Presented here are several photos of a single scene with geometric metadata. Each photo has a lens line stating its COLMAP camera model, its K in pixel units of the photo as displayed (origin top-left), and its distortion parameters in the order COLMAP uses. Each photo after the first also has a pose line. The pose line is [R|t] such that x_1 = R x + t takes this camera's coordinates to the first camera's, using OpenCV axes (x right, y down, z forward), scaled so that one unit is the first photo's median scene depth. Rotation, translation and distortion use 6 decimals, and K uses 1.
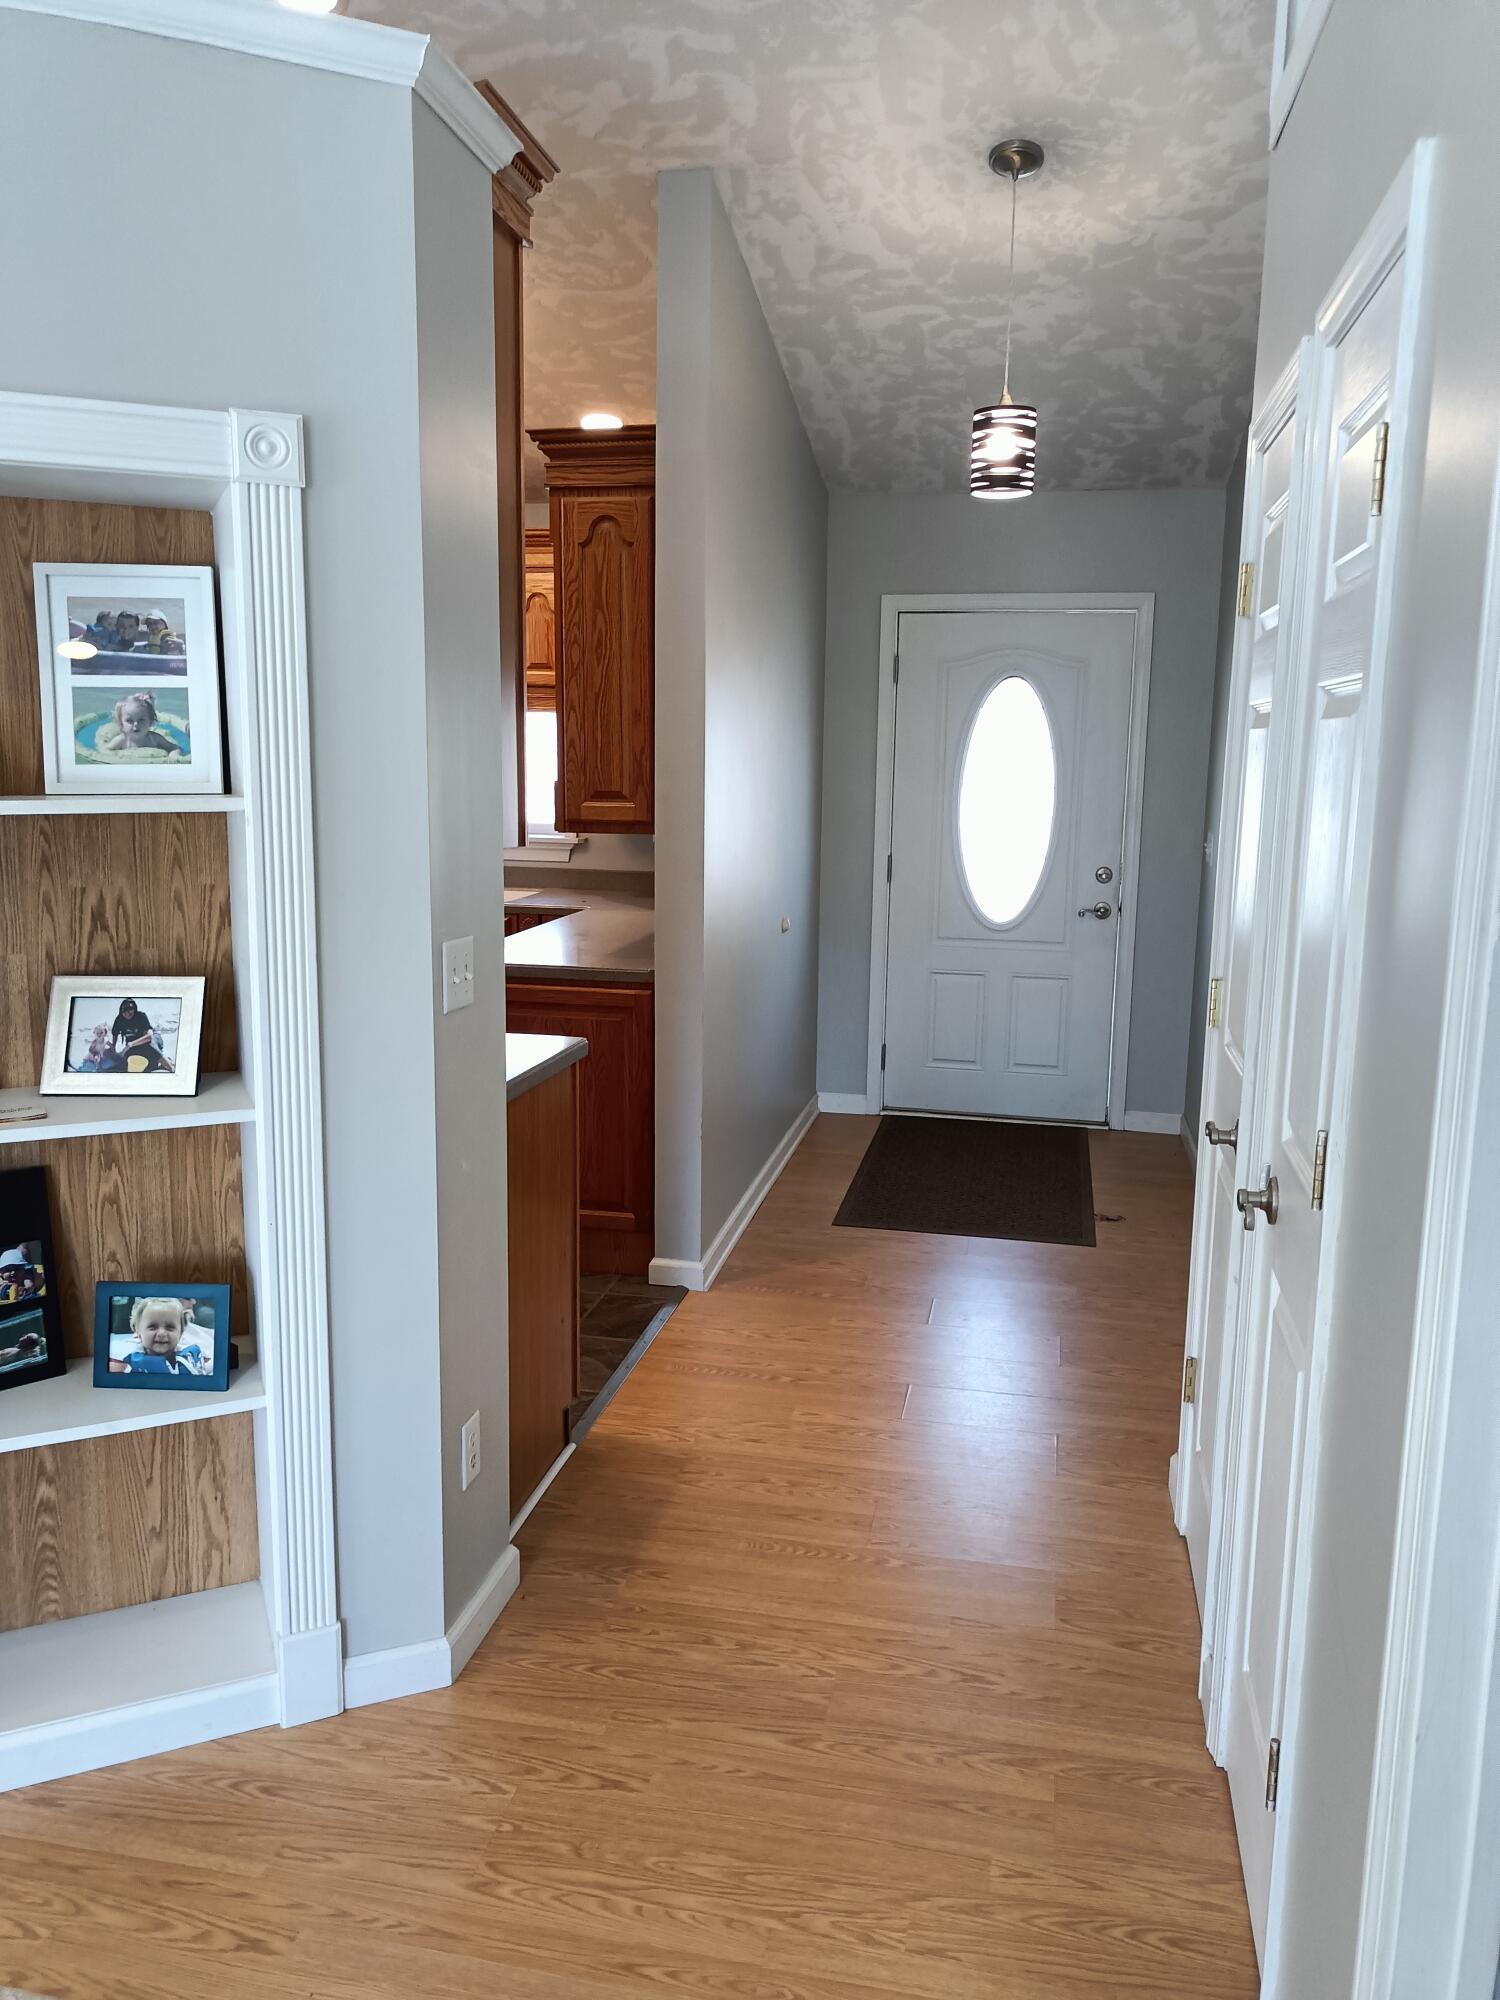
lens RADIAL K [[1487.0, 0, 743.1], [0, 1487.0, 998.7], [0, 0, 1]] dist [0.035023, -0.029566]
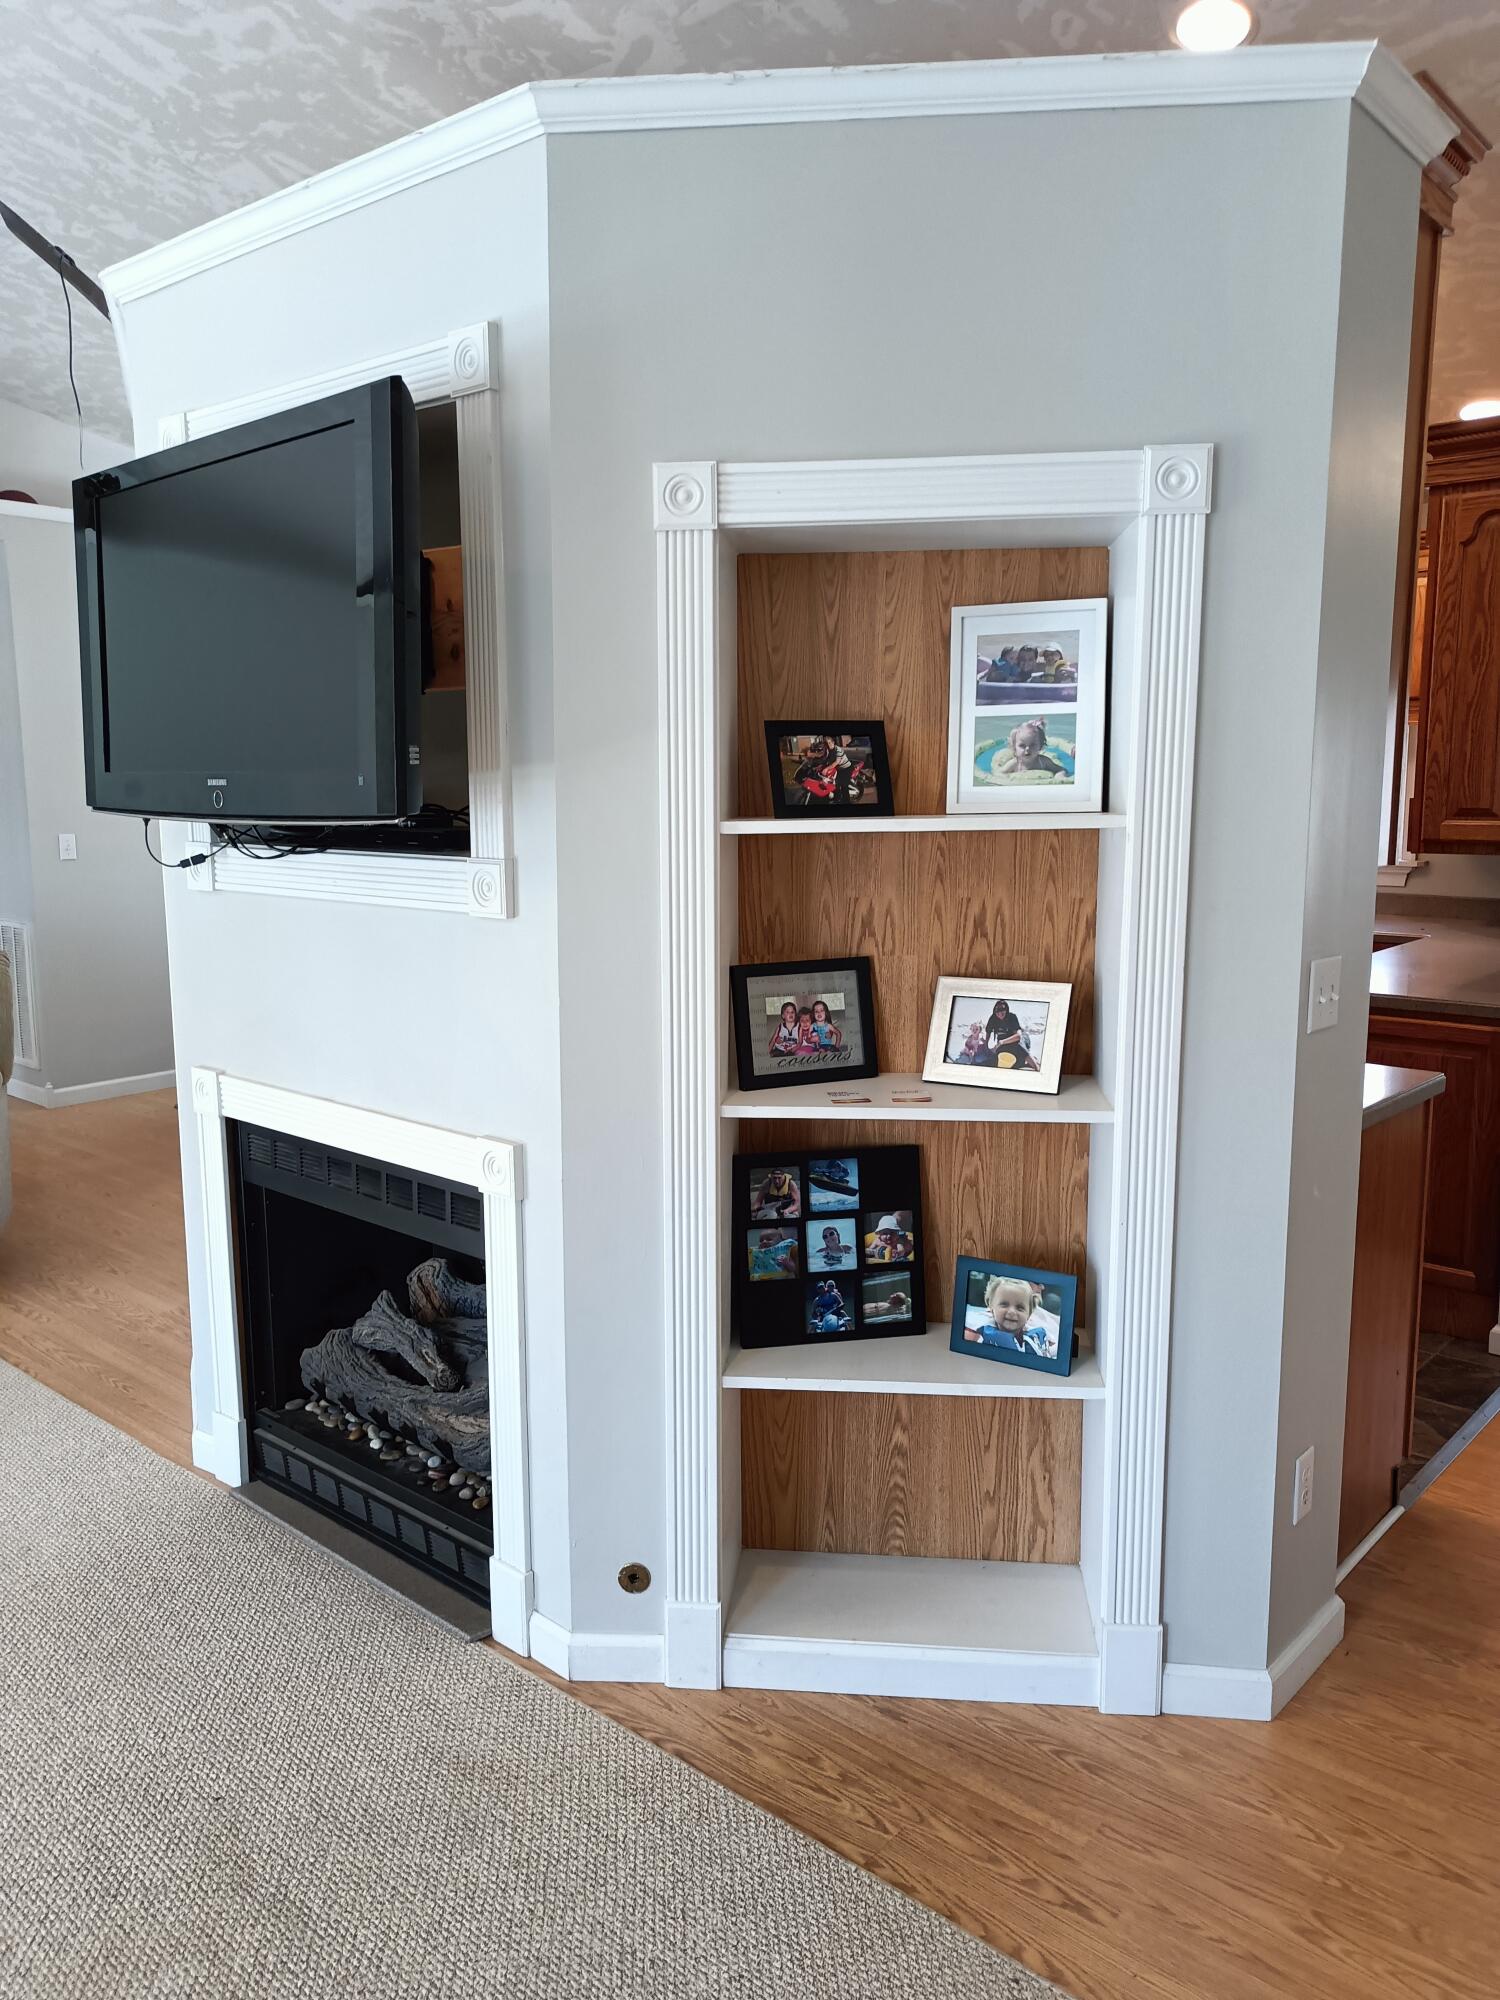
lens RADIAL K [[1487.0, 0, 753.7], [0, 1487.0, 996.6], [0, 0, 1]] dist [0.035023, -0.029566]
pose [[0.871416, 0.057254, -0.487192, -0.040258], [-0.065113, 0.997878, 0.000805, 0.008173], [0.486205, 0.031021, 0.873294, -0.035179]]
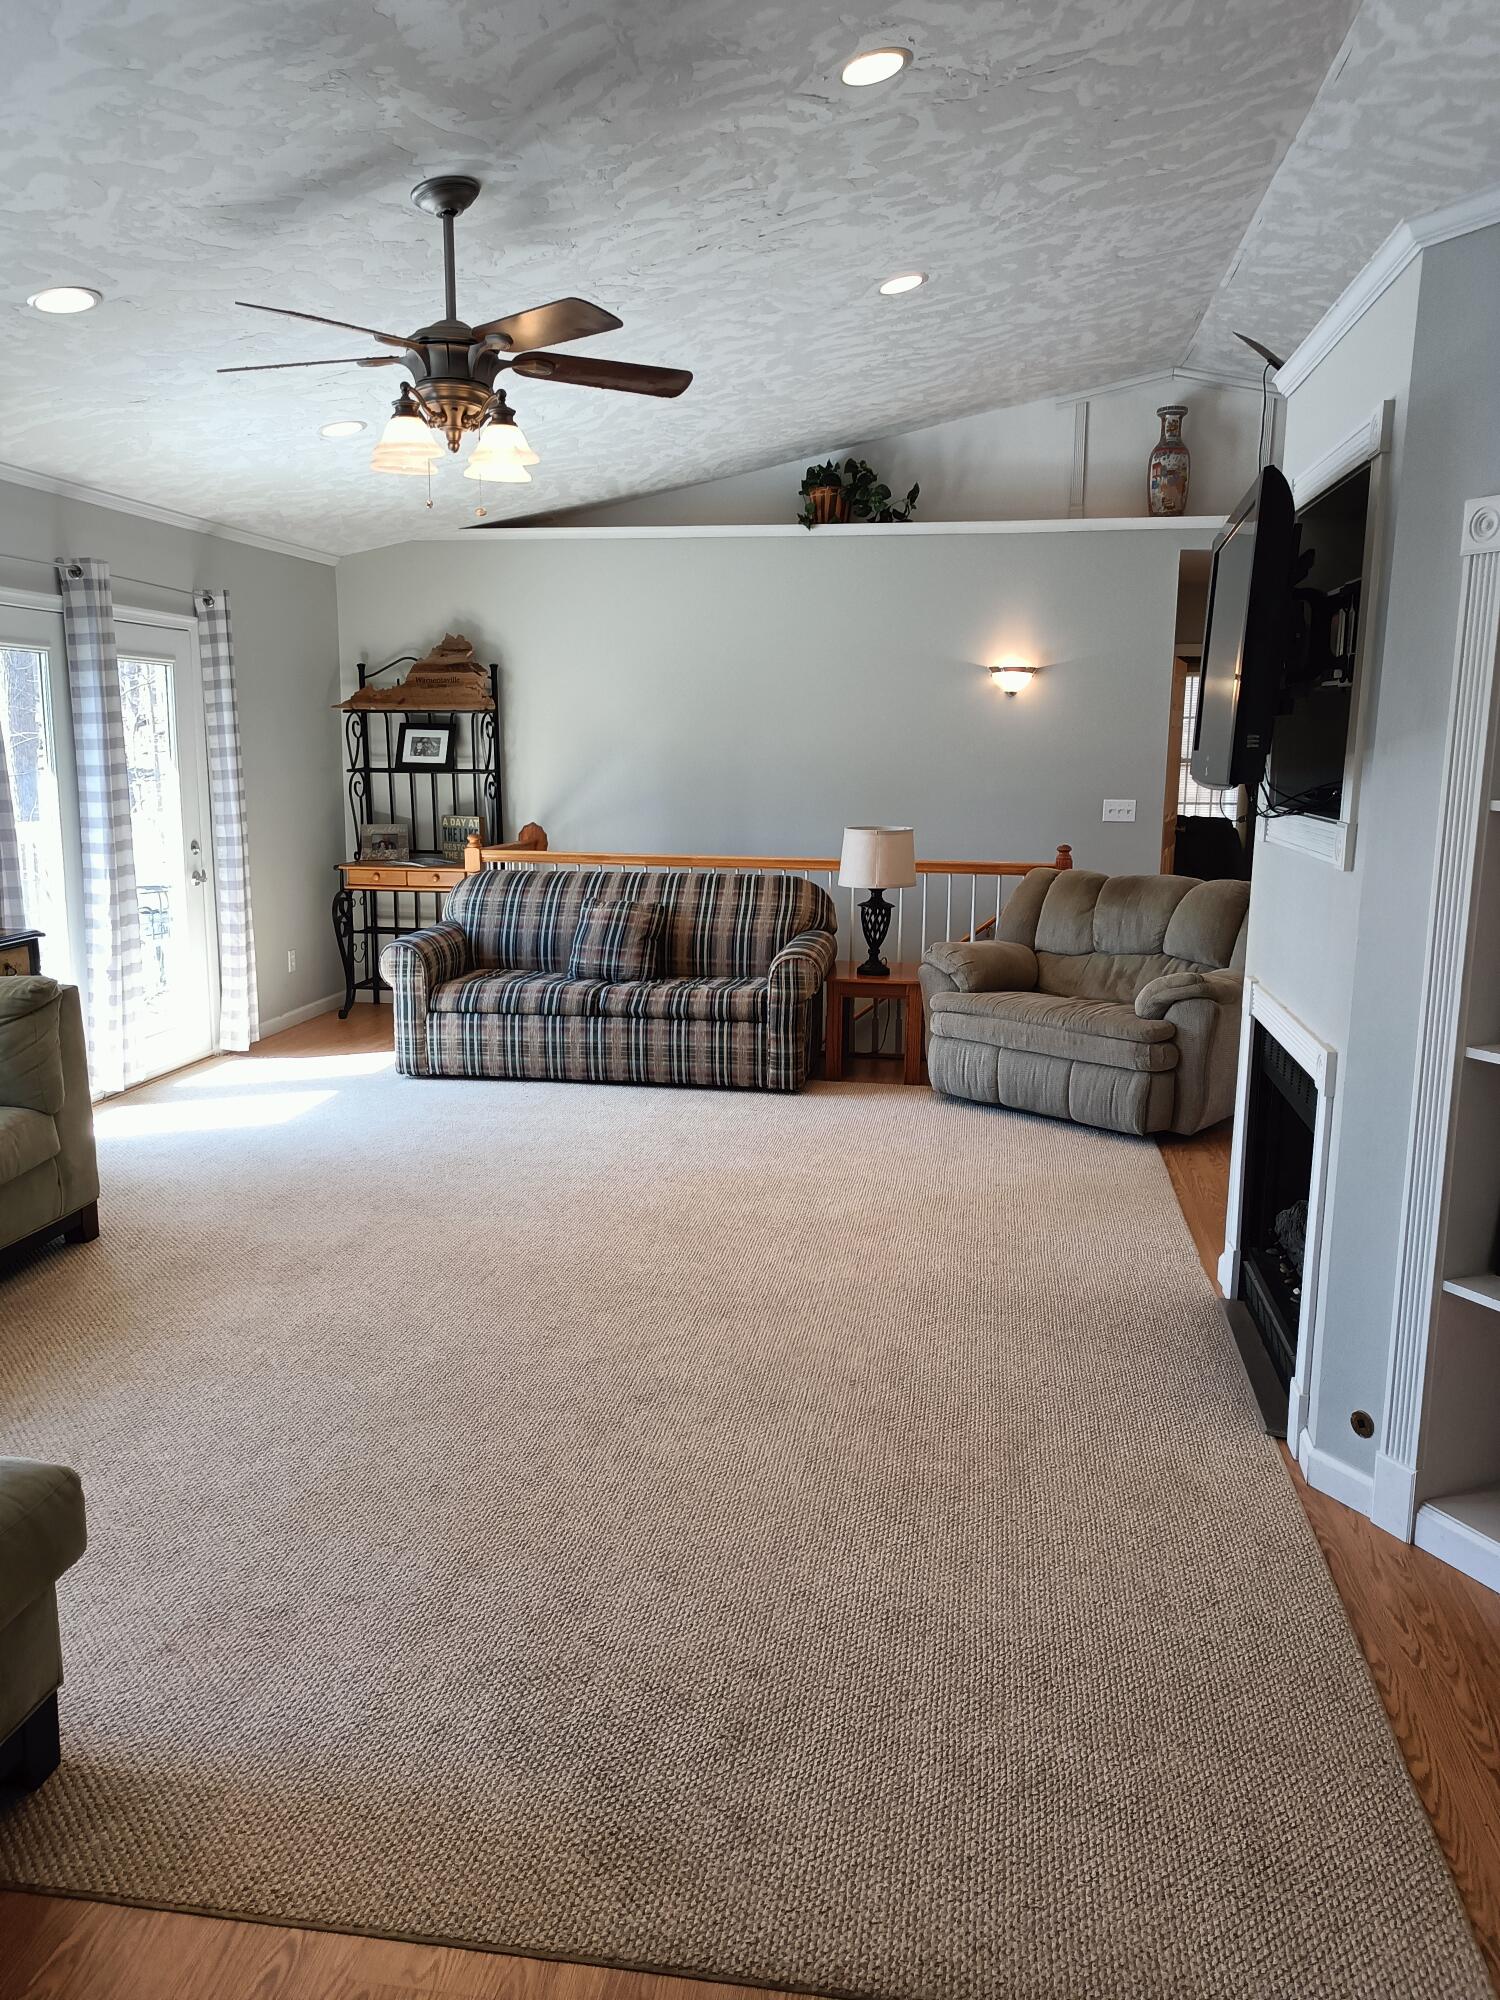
lens RADIAL K [[1487.0, 0, 750.7], [0, 1487.0, 990.1], [0, 0, 1]] dist [0.035023, -0.029566]
pose [[0.046529, 0.154312, -0.986926, 5.489934], [-0.177207, 0.973601, 0.143874, -0.314957], [0.983073, 0.168196, 0.072646, 1.981545]]
